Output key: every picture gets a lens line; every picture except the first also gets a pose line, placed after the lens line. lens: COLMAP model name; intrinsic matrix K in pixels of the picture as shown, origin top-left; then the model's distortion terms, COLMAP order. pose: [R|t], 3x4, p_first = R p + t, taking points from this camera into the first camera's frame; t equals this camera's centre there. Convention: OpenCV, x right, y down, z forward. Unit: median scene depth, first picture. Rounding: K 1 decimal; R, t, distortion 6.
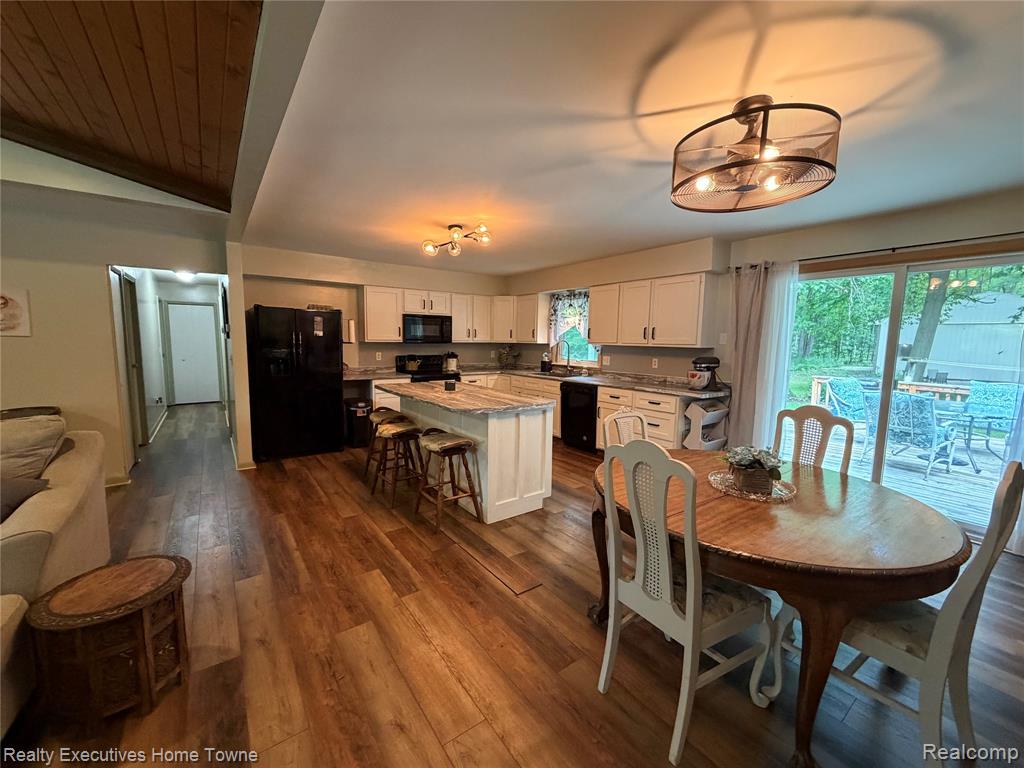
lens RADIAL K [[408.8, 0, 509.9], [0, 408.8, 383.7], [0, 0, 1]] dist [0.001131, -0.000263]
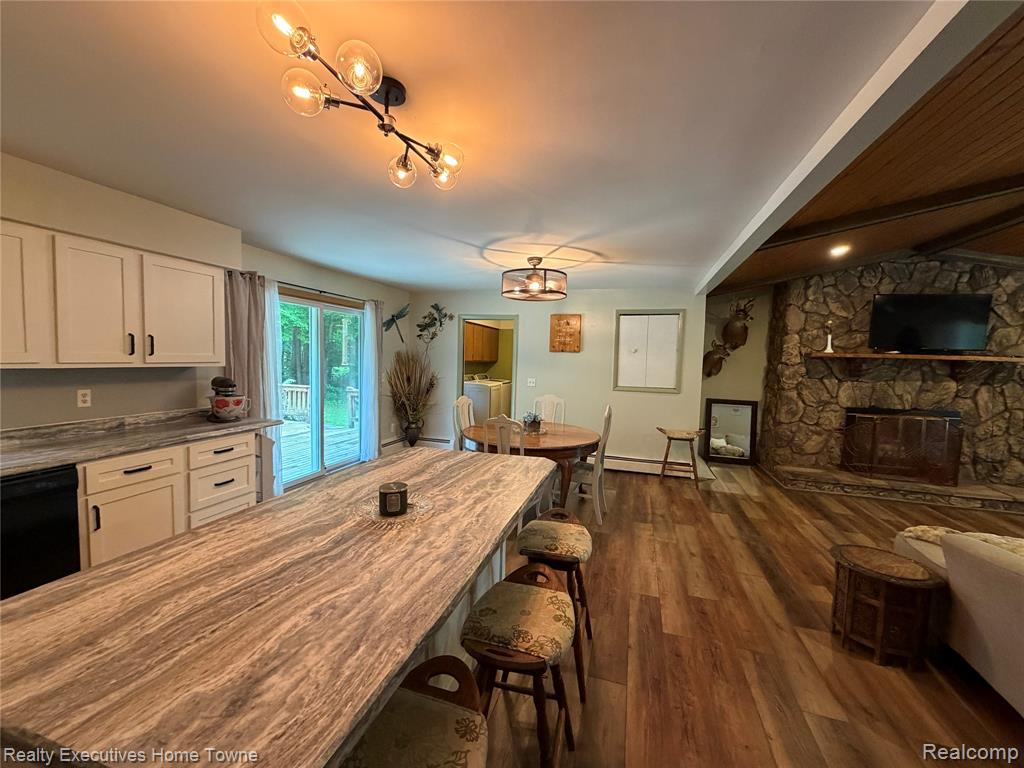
lens RADIAL K [[408.8, 0, 509.9], [0, 408.8, 383.7], [0, 0, 1]] dist [0.001131, -0.000263]
pose [[-0.597361, -0.084961, 0.797460, -0.537346], [0.049158, 0.988624, 0.142151, -0.158303], [-0.800465, 0.124117, -0.586388, 1.176059]]
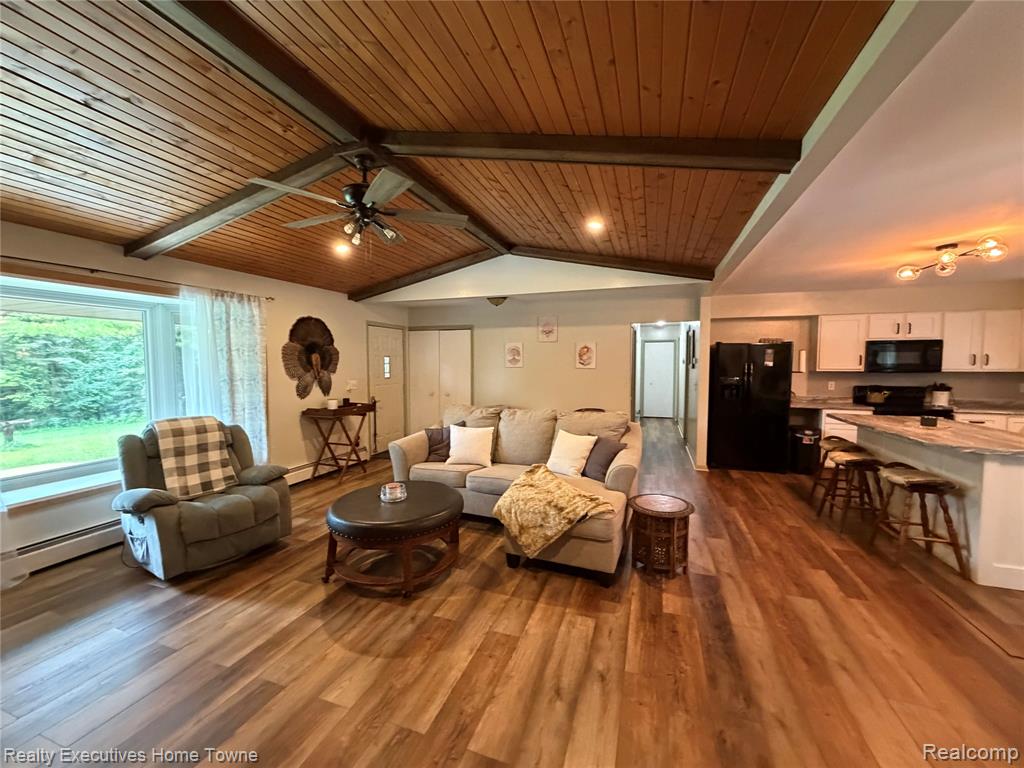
lens RADIAL K [[408.8, 0, 509.9], [0, 408.8, 383.7], [0, 0, 1]] dist [0.001131, -0.000263]
pose [[0.566681, 0.028103, -0.823458, 0.073132], [-0.081140, 0.996464, -0.021832, 0.018228], [0.819932, 0.079187, 0.566957, -0.282080]]
